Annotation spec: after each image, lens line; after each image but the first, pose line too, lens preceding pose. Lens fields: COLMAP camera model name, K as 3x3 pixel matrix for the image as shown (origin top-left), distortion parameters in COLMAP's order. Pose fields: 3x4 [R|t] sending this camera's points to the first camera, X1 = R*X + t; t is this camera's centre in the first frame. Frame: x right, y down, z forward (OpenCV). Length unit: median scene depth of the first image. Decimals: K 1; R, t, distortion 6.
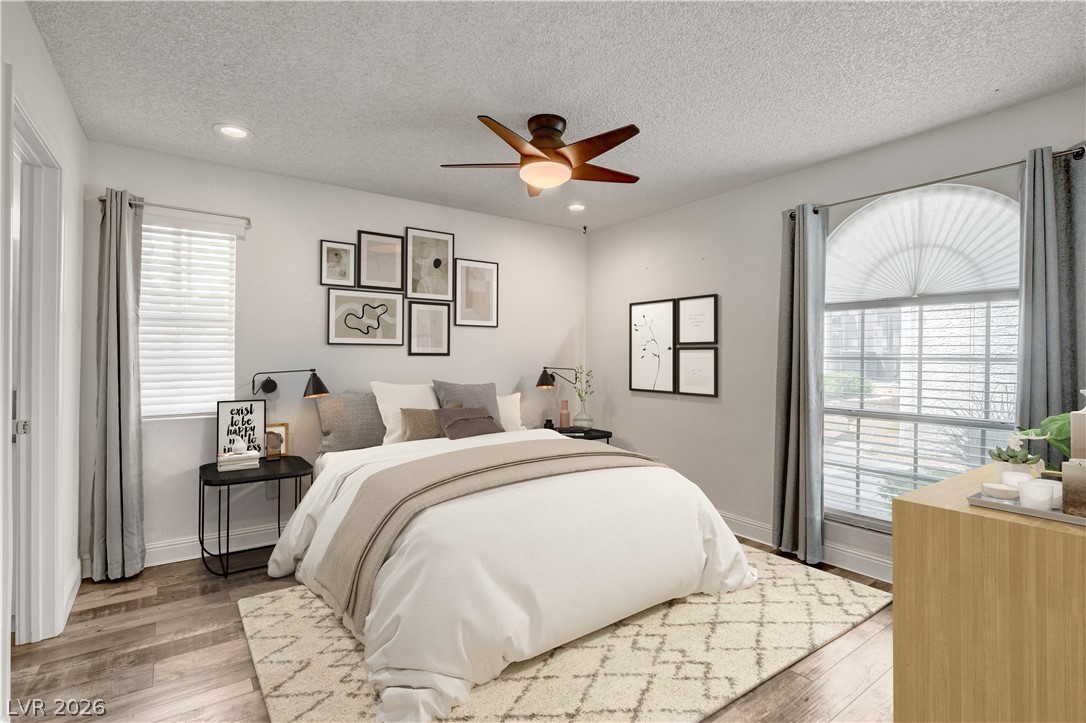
lens RADIAL K [[500.1, 0, 543.0], [0, 500.1, 361.5], [0, 0, 1]] dist [-0.019485, 0.000531]
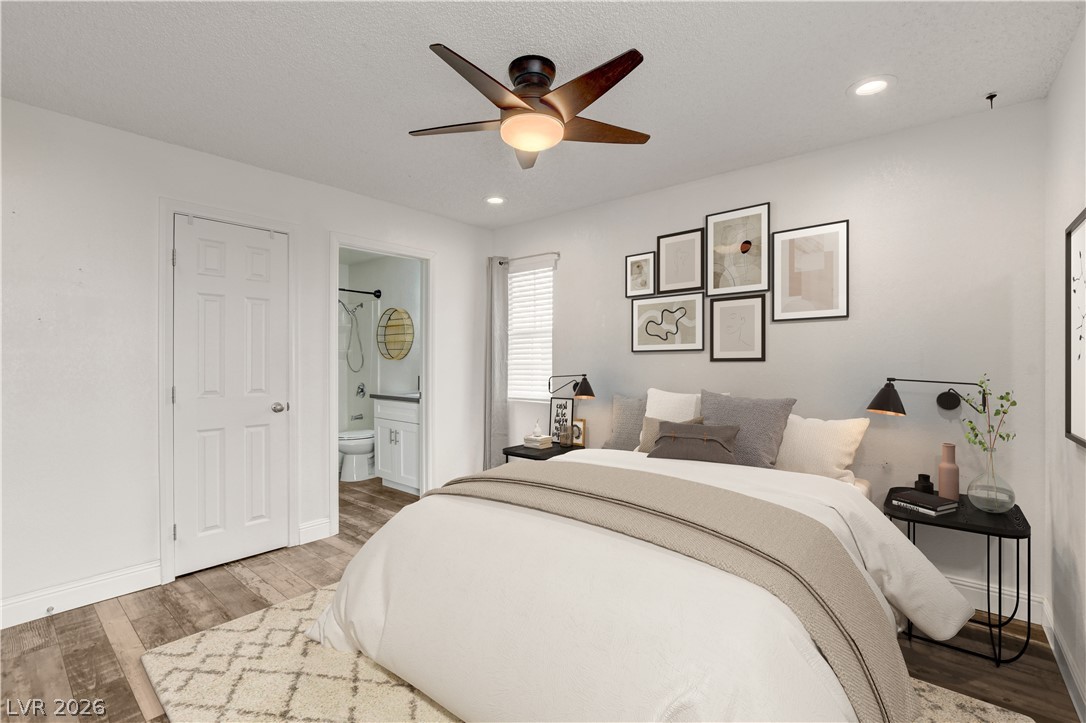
lens RADIAL K [[474.6, 0, 545.7], [0, 474.6, 367.3], [0, 0, 1]] dist [0.014684, 0.000203]
pose [[0.260294, -0.002852, -0.965525, 0.477608], [-0.007058, 0.999963, -0.004856, 0.004190], [0.965504, 0.008079, 0.260264, 0.523784]]
